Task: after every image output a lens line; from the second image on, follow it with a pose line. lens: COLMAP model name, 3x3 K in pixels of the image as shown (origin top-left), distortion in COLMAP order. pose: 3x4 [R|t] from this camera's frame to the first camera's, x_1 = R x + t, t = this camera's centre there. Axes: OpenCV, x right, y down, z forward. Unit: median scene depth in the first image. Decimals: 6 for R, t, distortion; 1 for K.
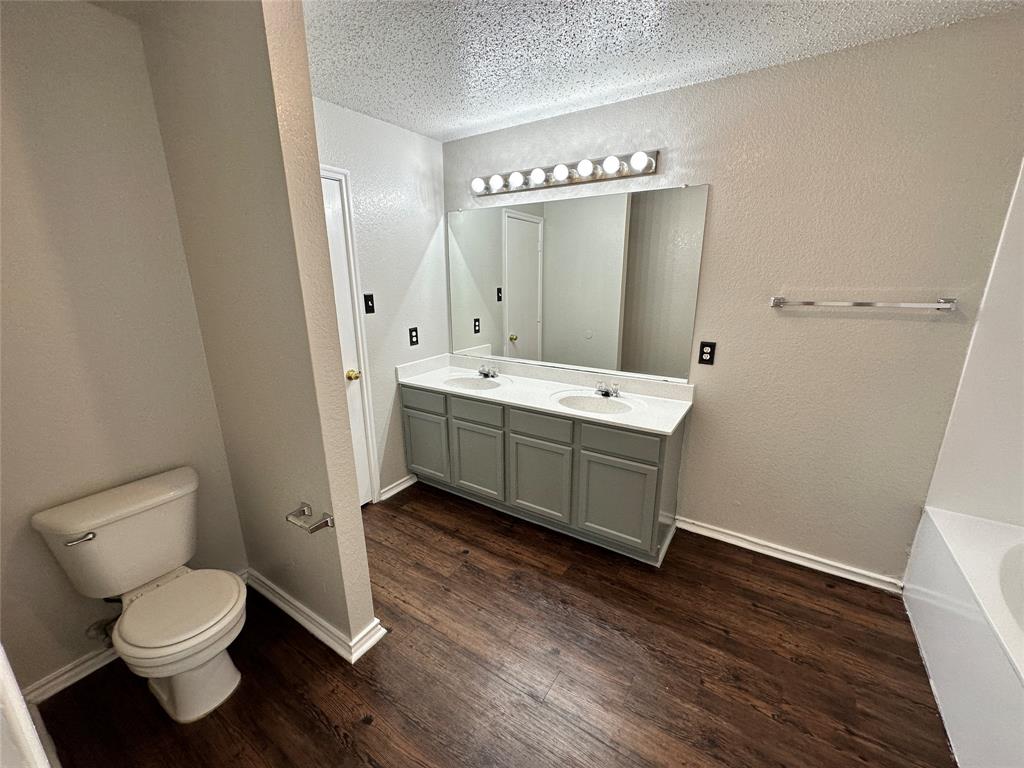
lens RADIAL K [[409.6, 0, 503.0], [0, 409.6, 385.7], [0, 0, 1]] dist [-0.003129, 0.000923]
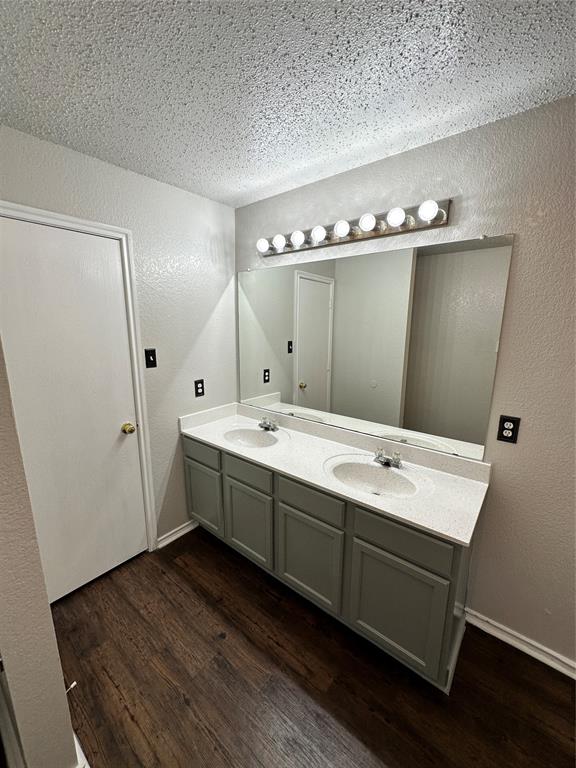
lens RADIAL K [[307.2, 0, 281.5], [0, 307.2, 387.7], [0, 0, 1]] dist [-0.003129, 0.000923]
pose [[0.994413, 0.033138, -0.100219, 0.081273], [-0.039032, 0.997587, -0.057425, -0.098691], [0.098075, 0.061016, 0.993307, 0.281848]]
